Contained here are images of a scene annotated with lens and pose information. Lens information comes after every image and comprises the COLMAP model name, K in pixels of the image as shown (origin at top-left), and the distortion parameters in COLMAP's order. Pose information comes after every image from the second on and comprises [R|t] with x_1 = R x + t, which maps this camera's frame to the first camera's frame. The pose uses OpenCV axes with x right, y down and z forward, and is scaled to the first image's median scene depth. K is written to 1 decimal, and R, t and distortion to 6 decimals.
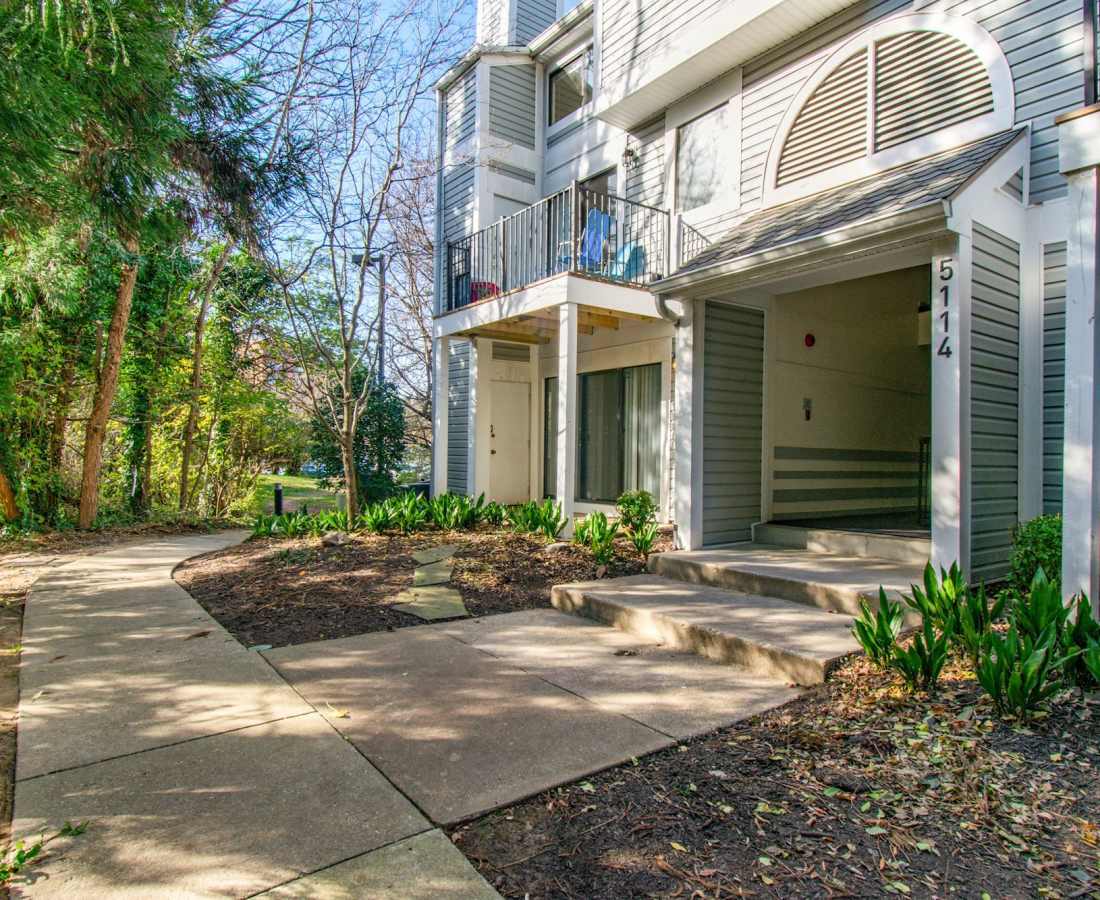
lens RADIAL K [[687.6, 0, 550.0], [0, 687.6, 450.0], [0, 0, 1]] dist [0.001511, -0.001414]
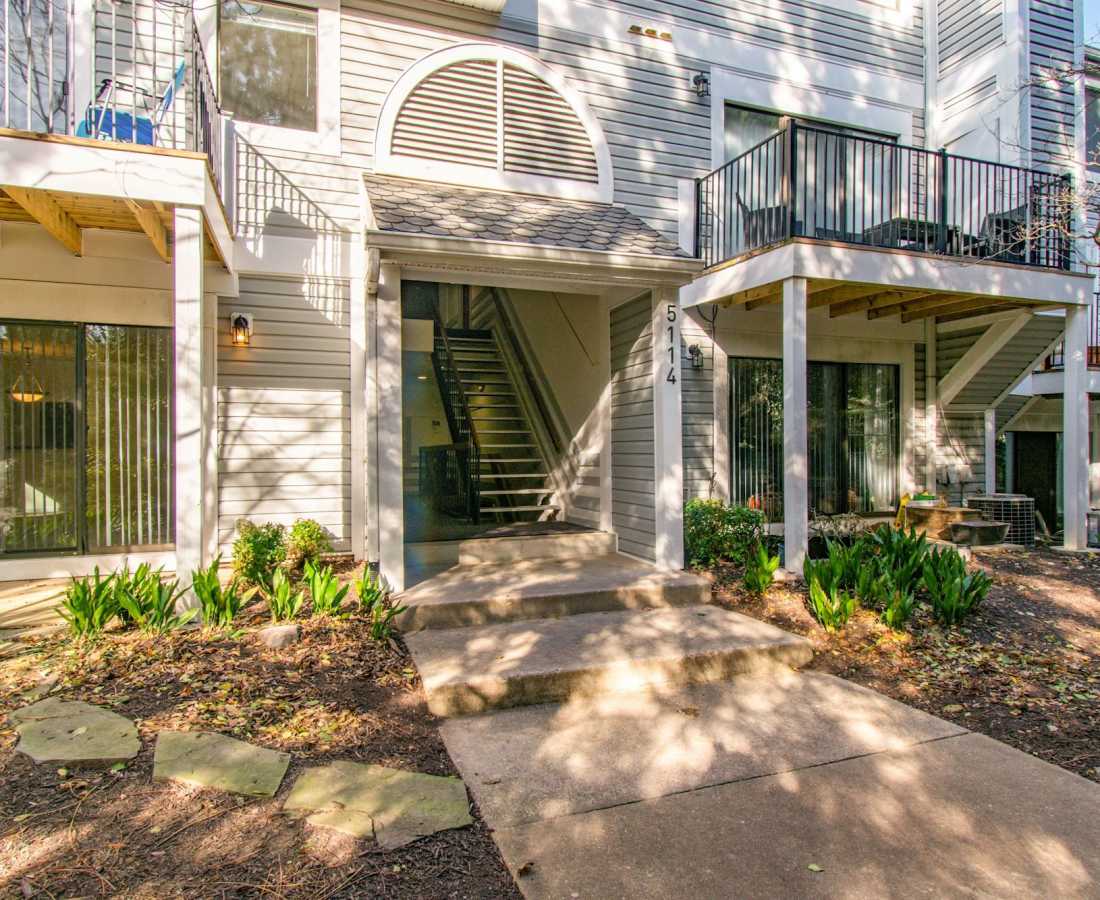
lens RADIAL K [[687.6, 0, 550.0], [0, 687.6, 450.0], [0, 0, 1]] dist [0.001511, -0.001414]
pose [[0.277256, -0.015044, 0.960678, -0.682948], [0.003581, 0.999887, 0.014625, -0.033396], [-0.960789, -0.000614, 0.277278, 0.863862]]
